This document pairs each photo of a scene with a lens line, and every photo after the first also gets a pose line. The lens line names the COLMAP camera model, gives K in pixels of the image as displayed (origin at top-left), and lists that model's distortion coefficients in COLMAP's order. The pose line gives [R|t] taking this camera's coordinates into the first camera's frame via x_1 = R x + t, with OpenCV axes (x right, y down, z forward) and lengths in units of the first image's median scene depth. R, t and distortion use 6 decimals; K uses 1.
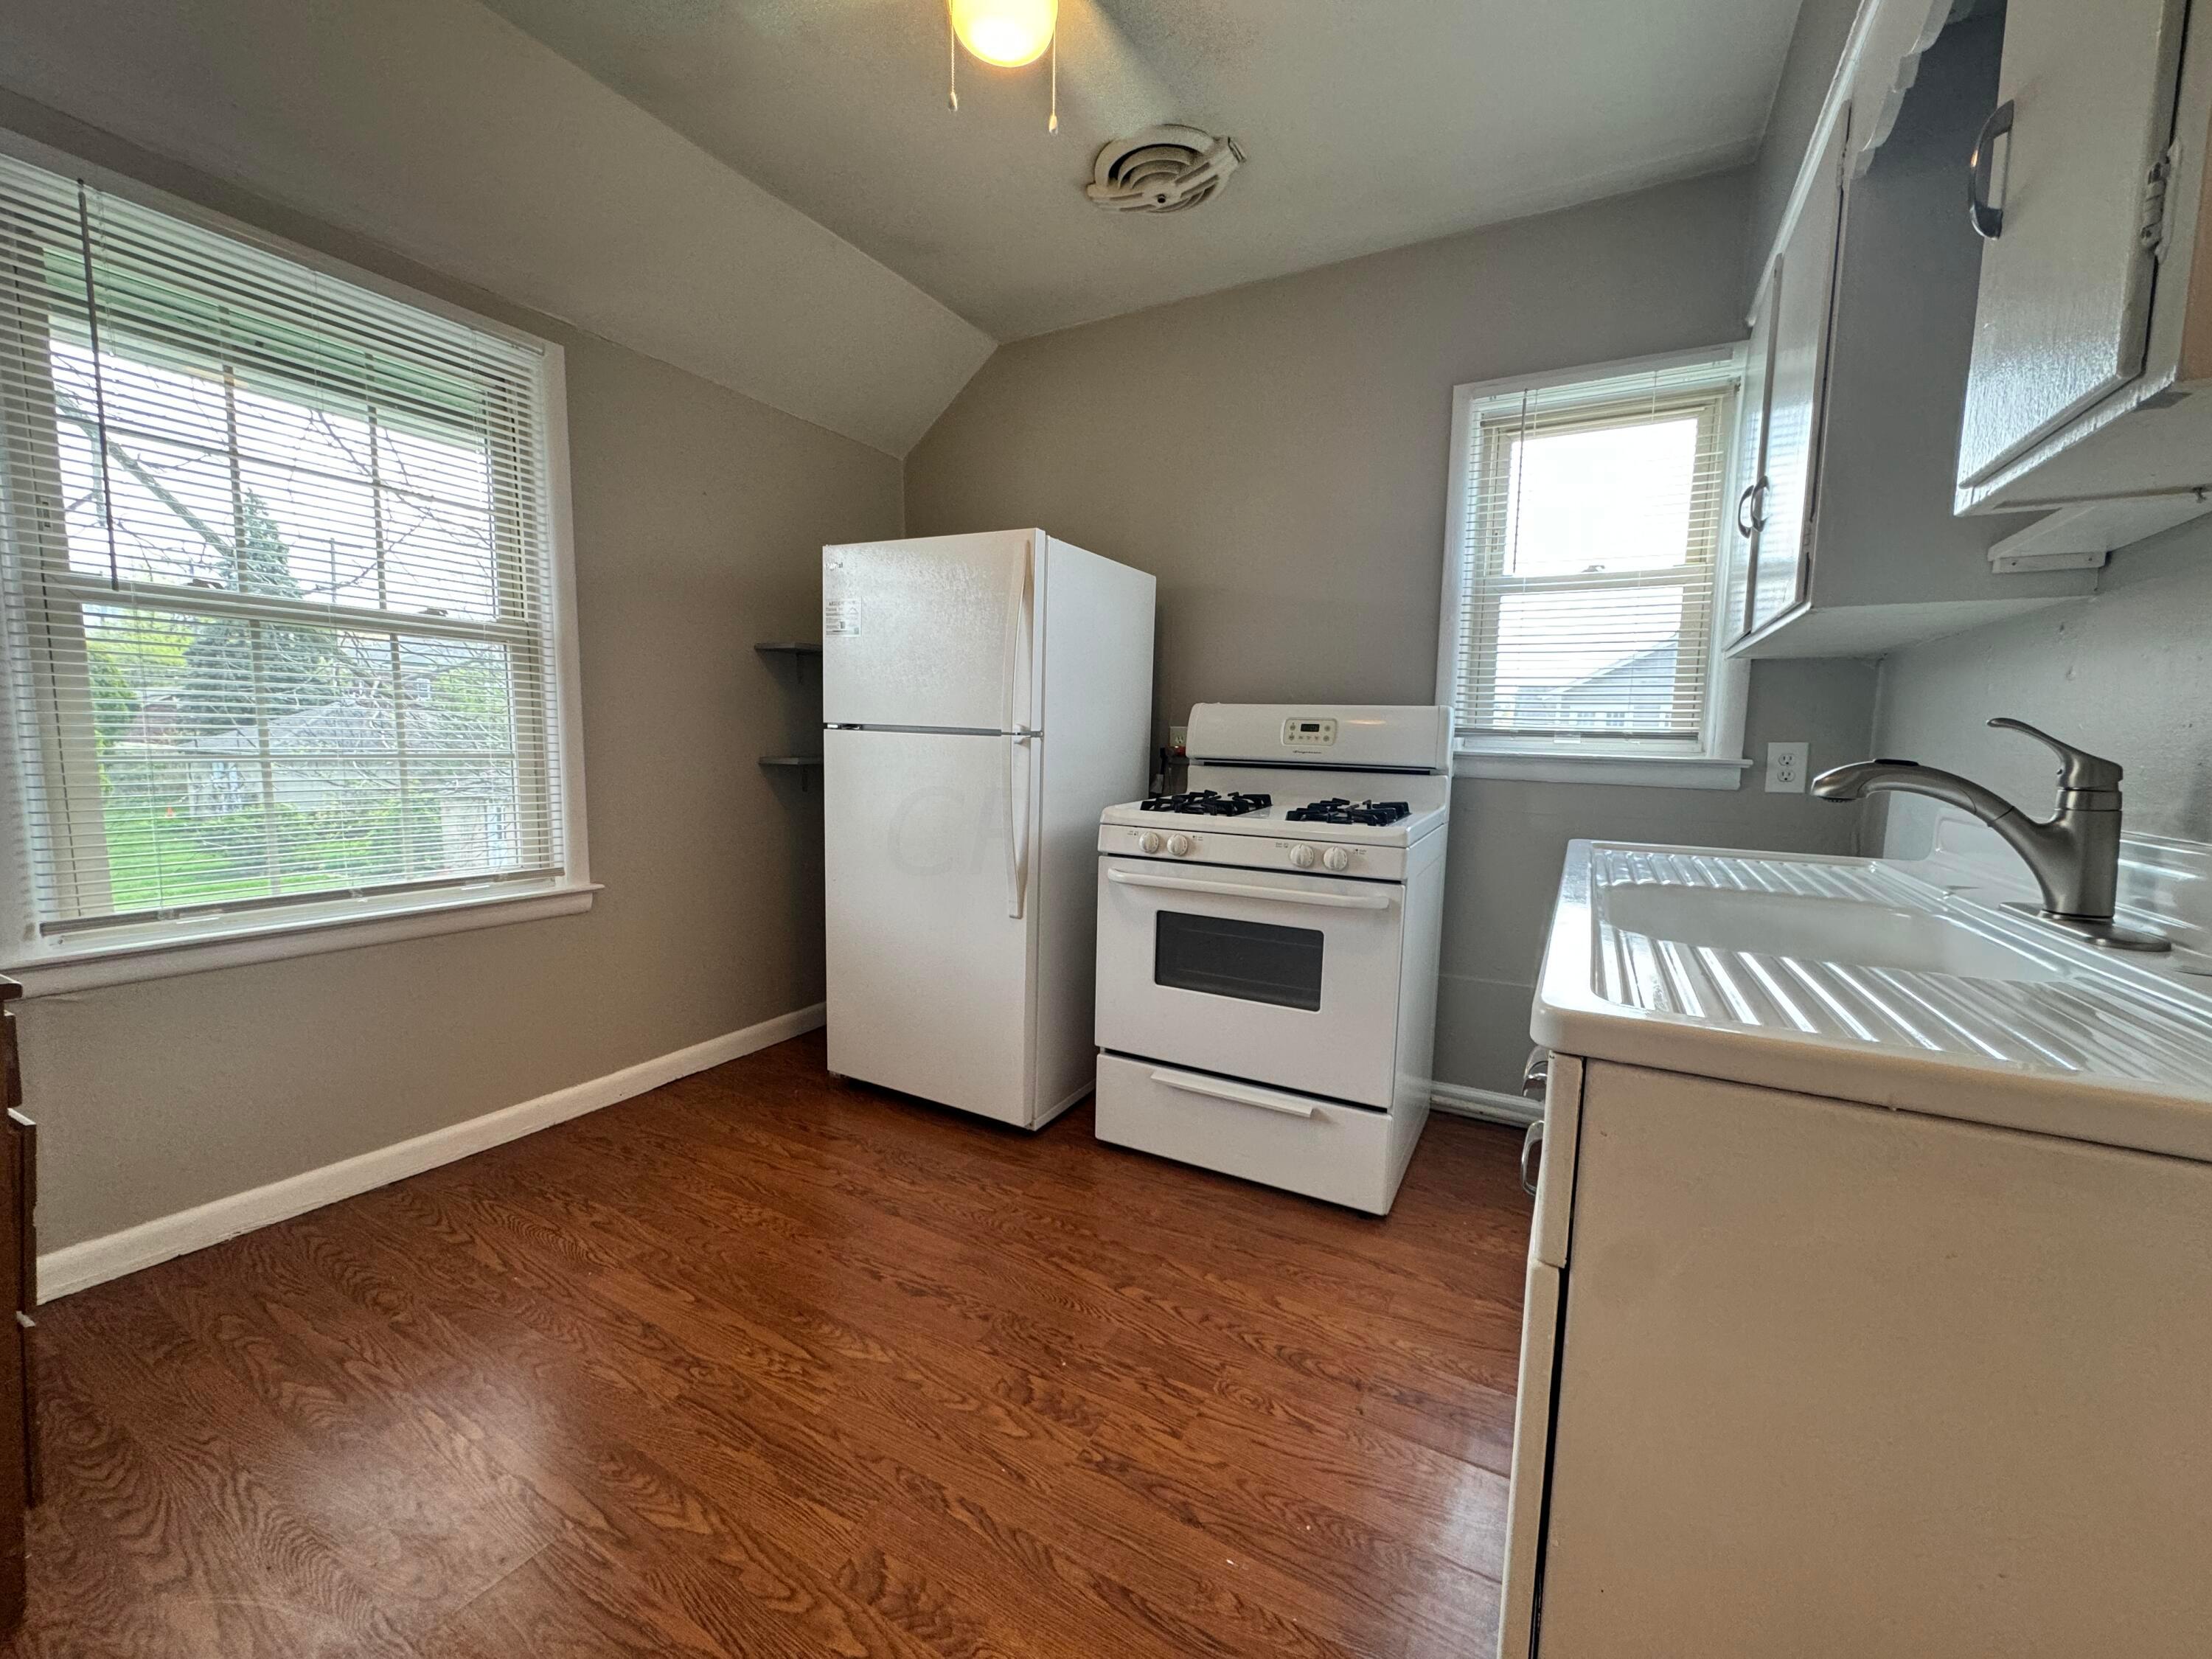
lens RADIAL K [[875.8, 0, 1106.8], [0, 875.8, 830.6], [0, 0, 1]] dist [-0.002910, -0.000208]
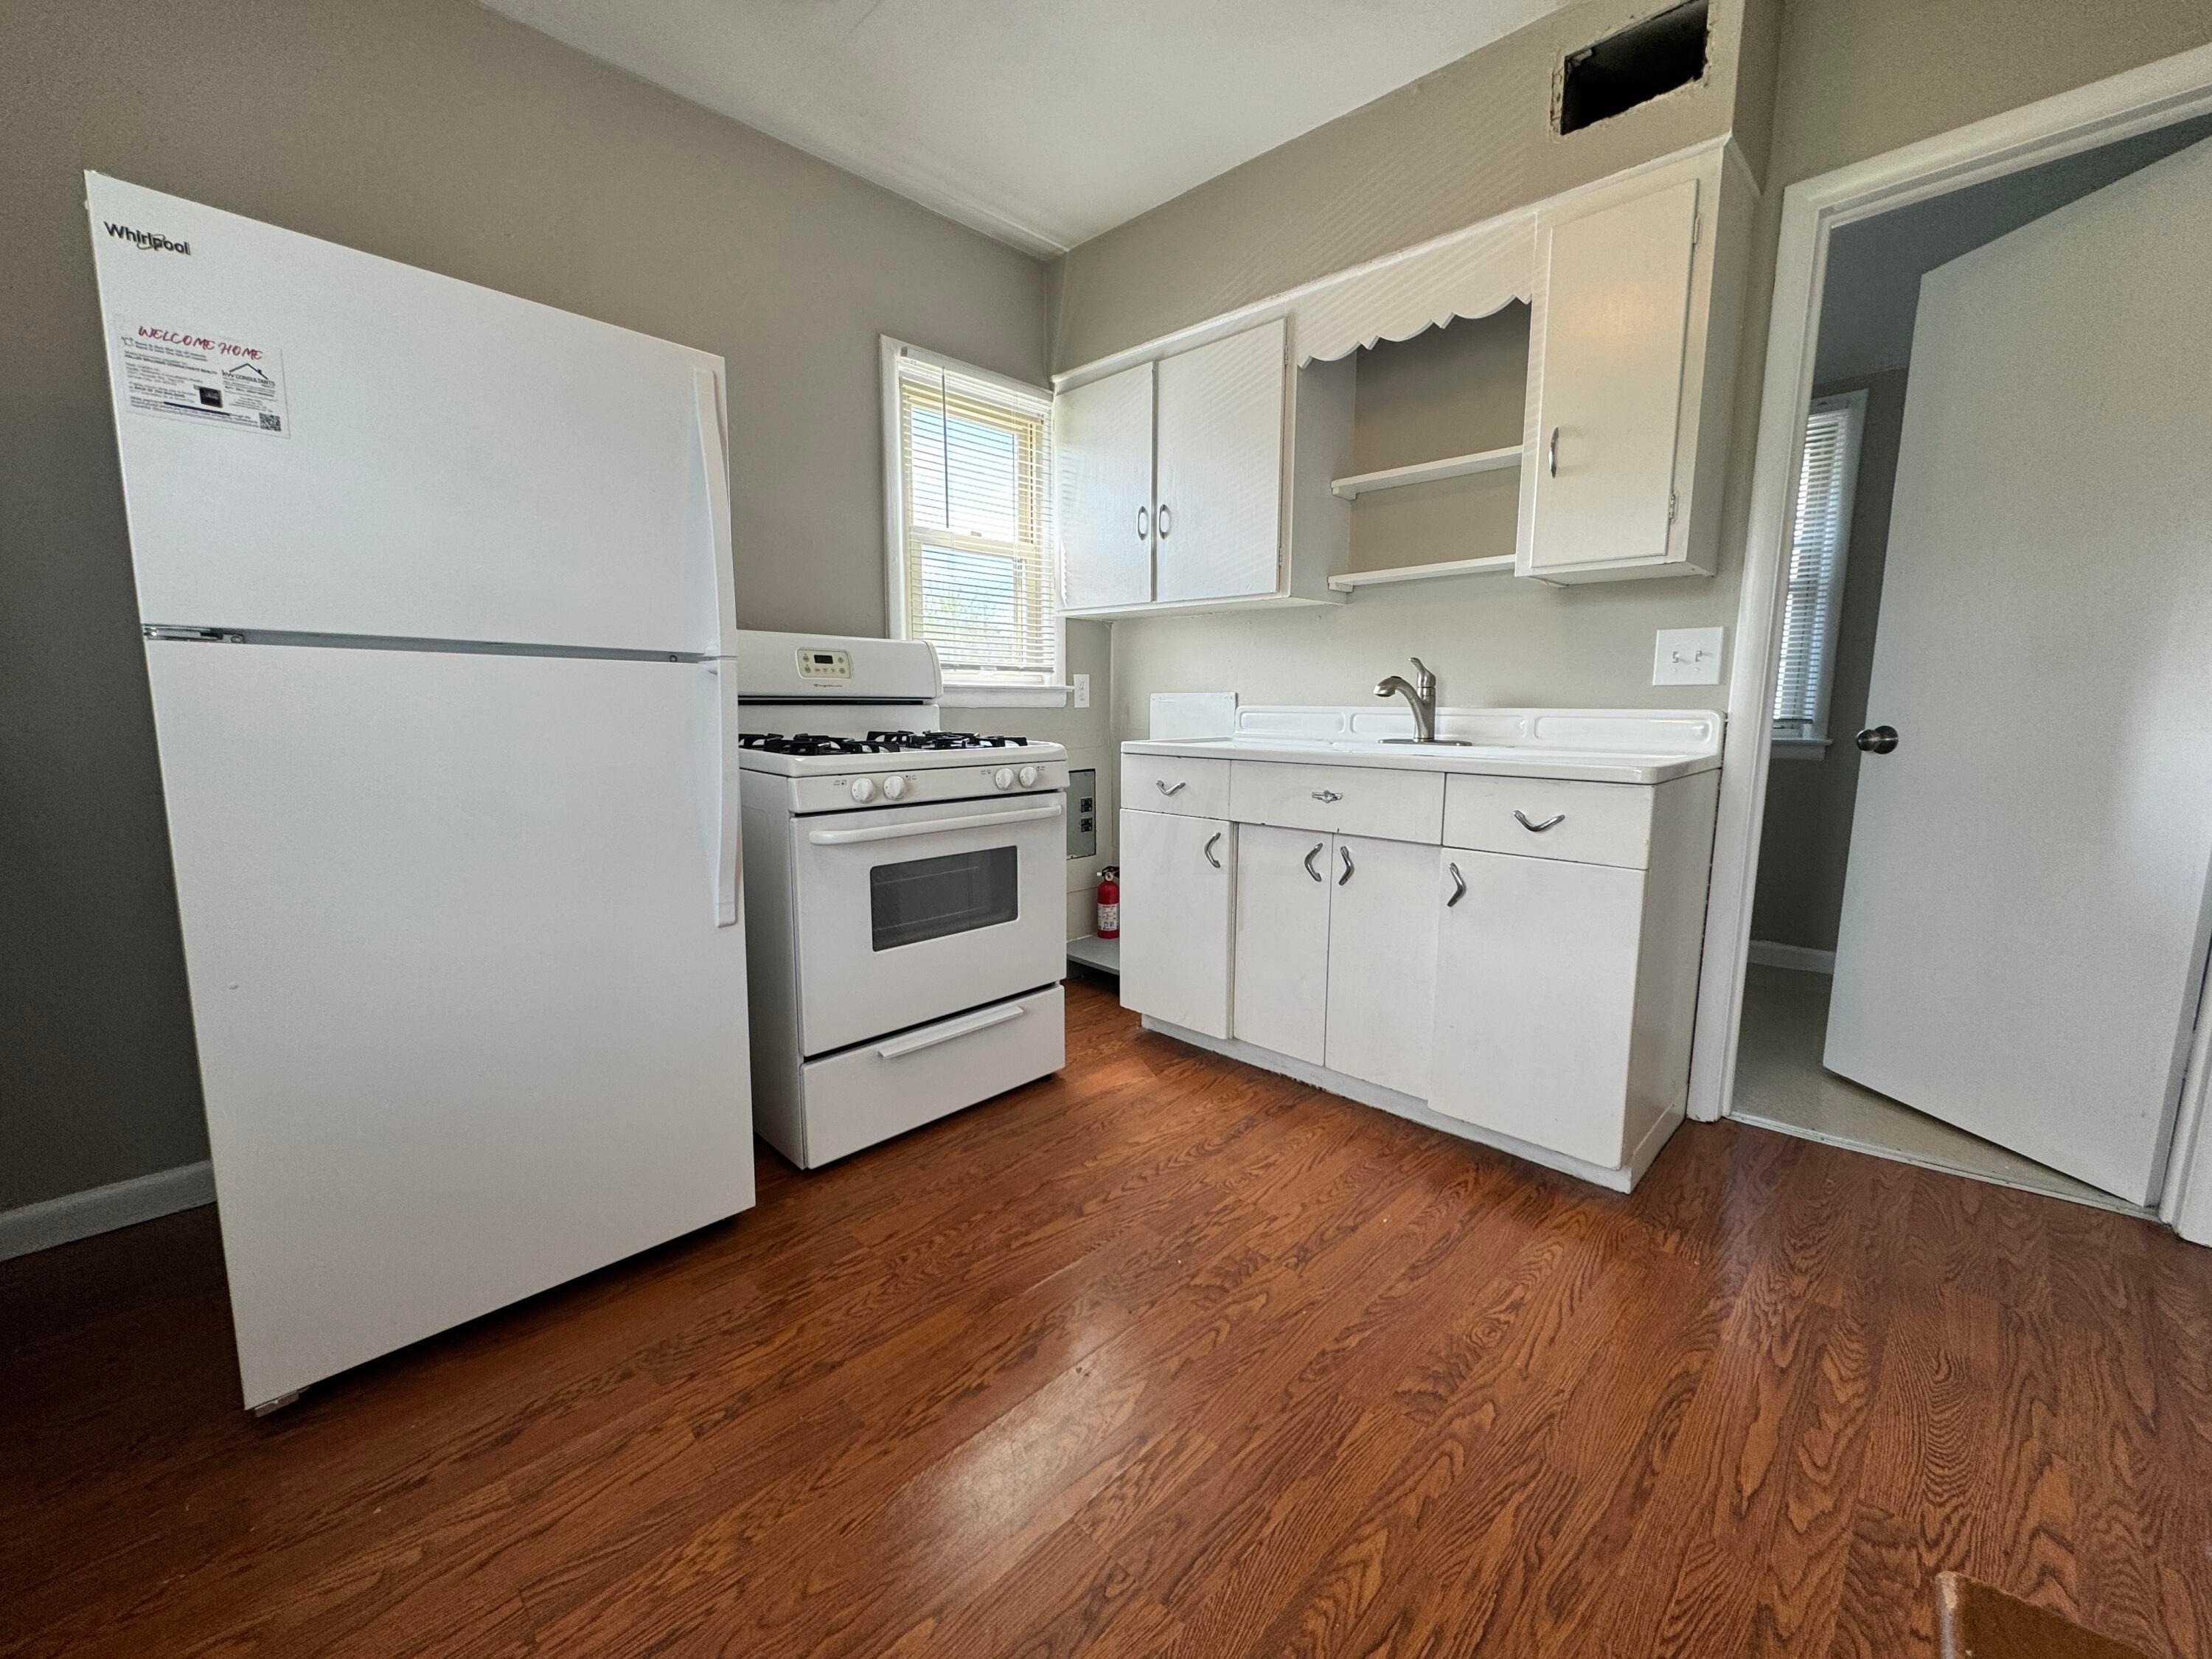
lens RADIAL K [[875.8, 0, 1107.4], [0, 875.8, 824.4], [0, 0, 1]] dist [-0.002910, -0.000208]
pose [[0.278590, -0.158718, 0.947204, -0.694819], [0.106972, 0.985241, 0.133629, -0.041515], [-0.954434, 0.064097, 0.291457, 0.522202]]
